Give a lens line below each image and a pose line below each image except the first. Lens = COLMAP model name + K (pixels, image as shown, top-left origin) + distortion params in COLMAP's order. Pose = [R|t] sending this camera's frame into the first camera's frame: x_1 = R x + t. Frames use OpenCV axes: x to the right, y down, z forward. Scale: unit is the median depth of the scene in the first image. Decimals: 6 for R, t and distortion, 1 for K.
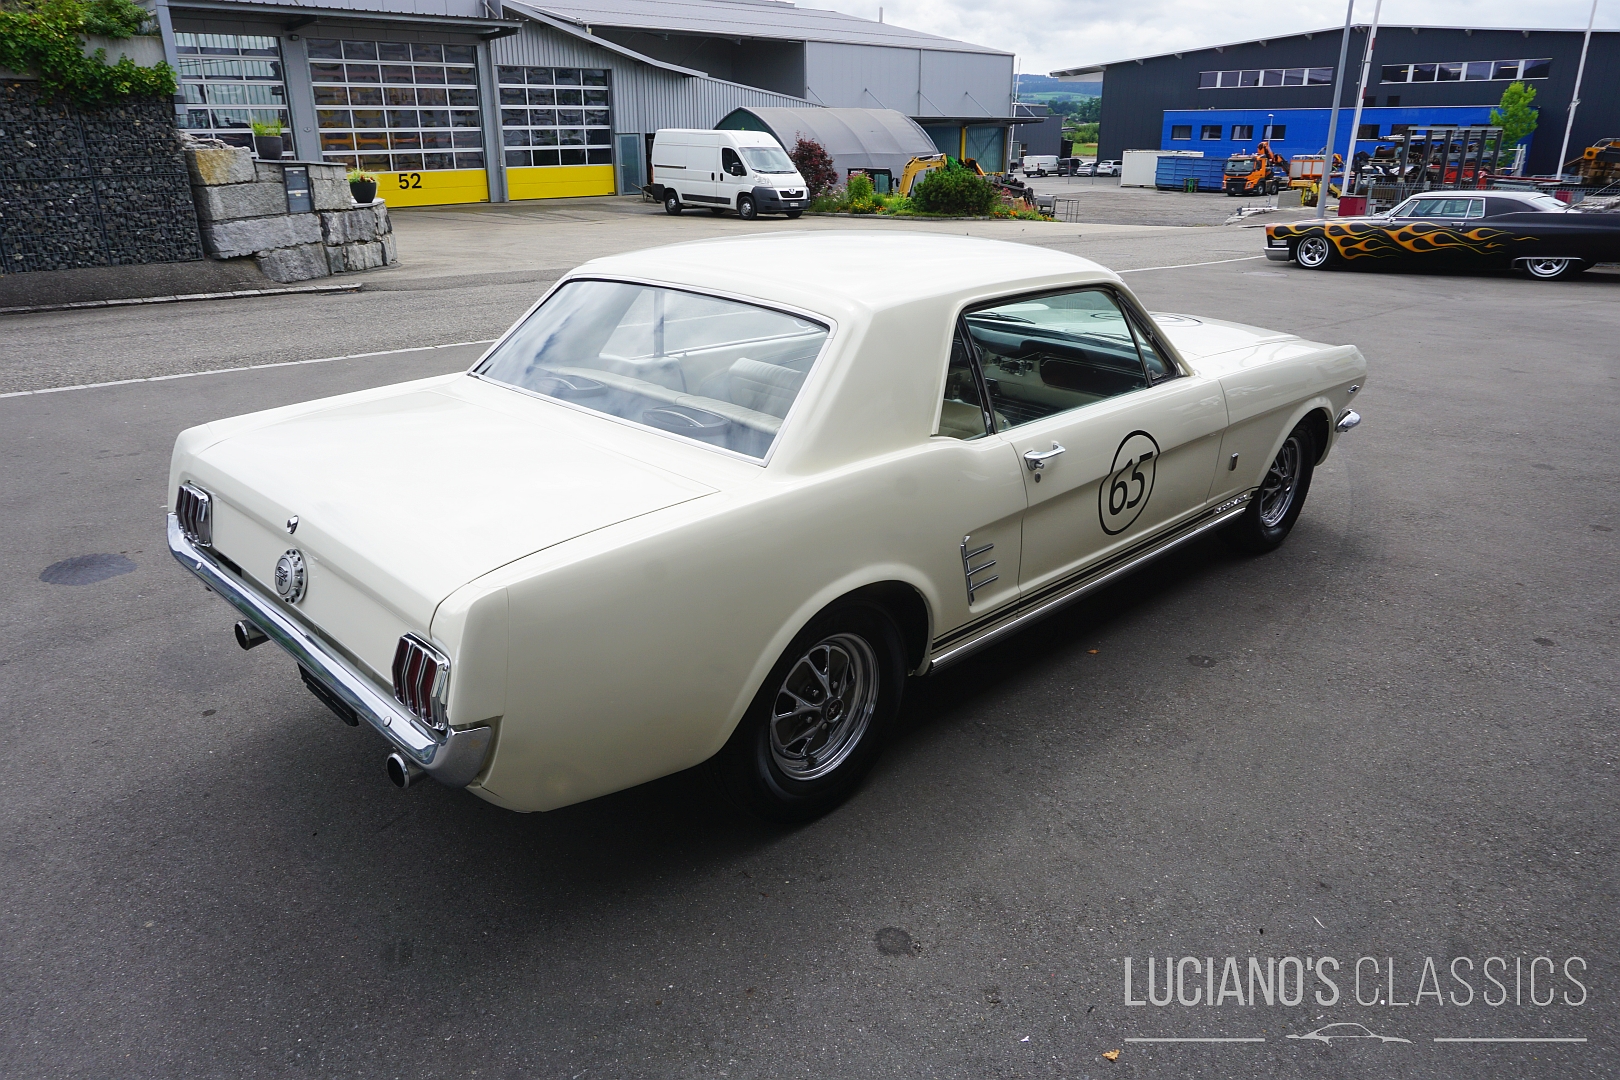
lens RADIAL K [[1087.4, 0, 811.0], [0, 1087.4, 533.4], [0, 0, 1]] dist [-0.041499, 0.029230]
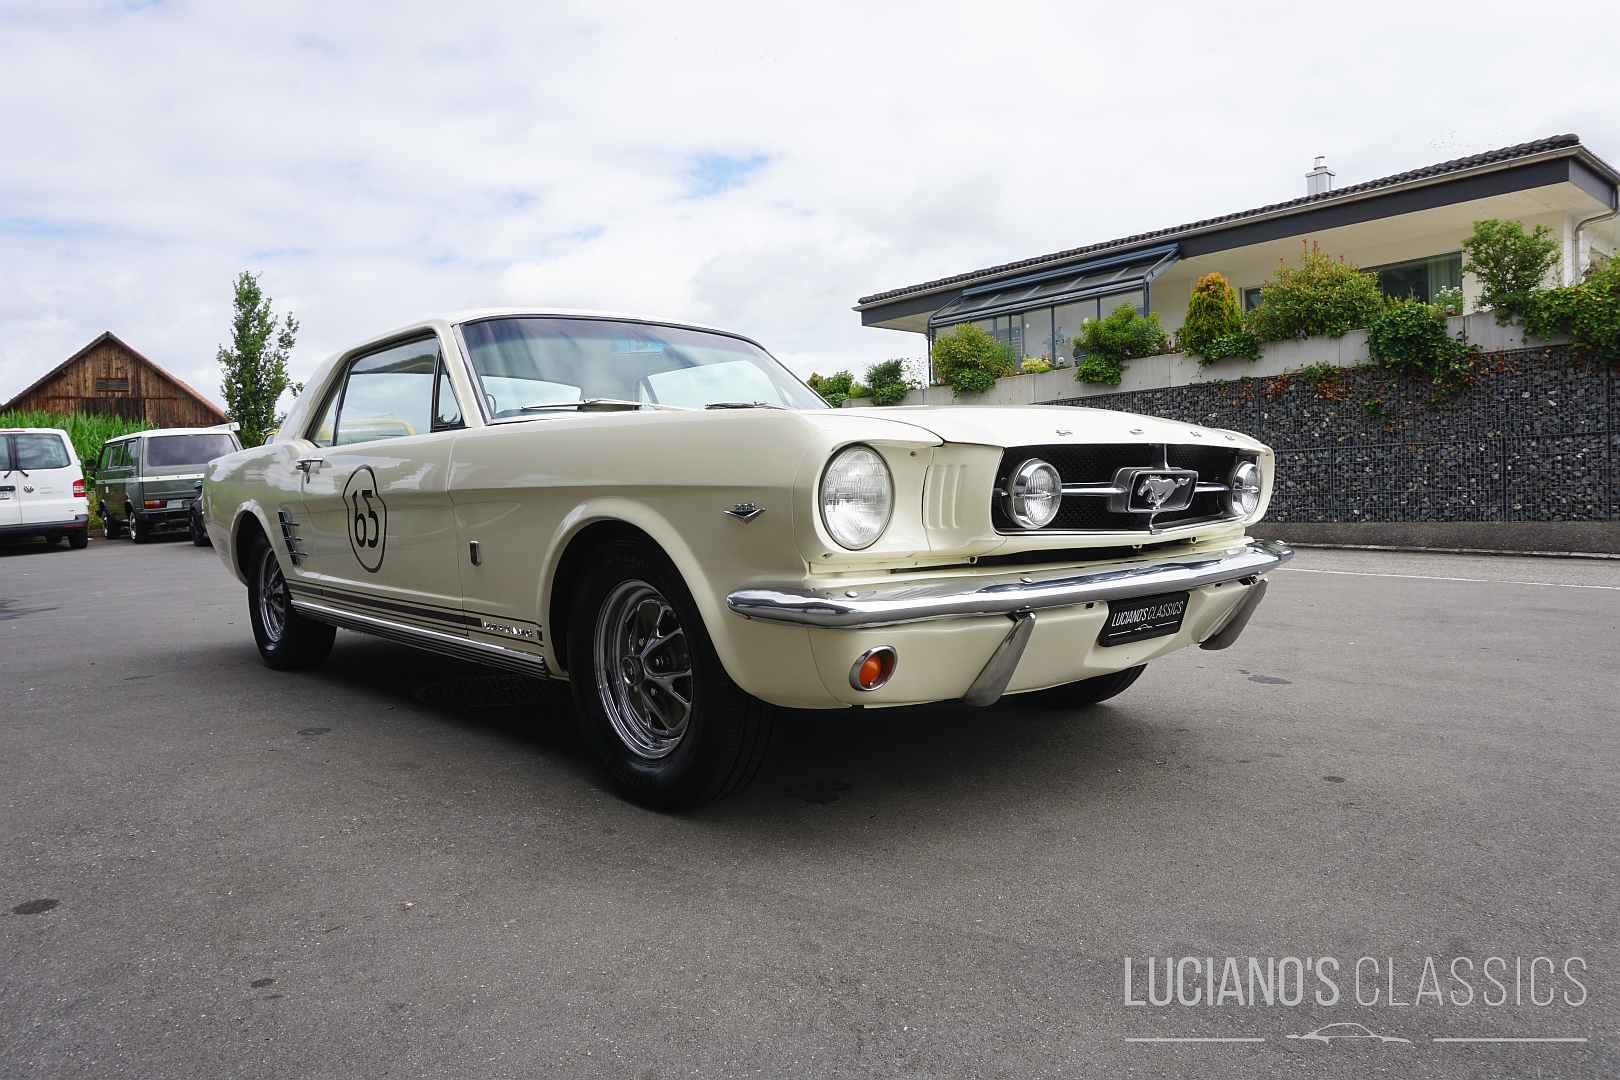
lens RADIAL K [[1087.4, 0, 812.3], [0, 1087.4, 536.3], [0, 0, 1]] dist [-0.041499, 0.029230]
pose [[-0.058262, 0.031115, -0.997816, 0.345947], [-0.321645, 0.945629, 0.048268, -0.057765], [0.945066, 0.323754, -0.045086, 0.395036]]
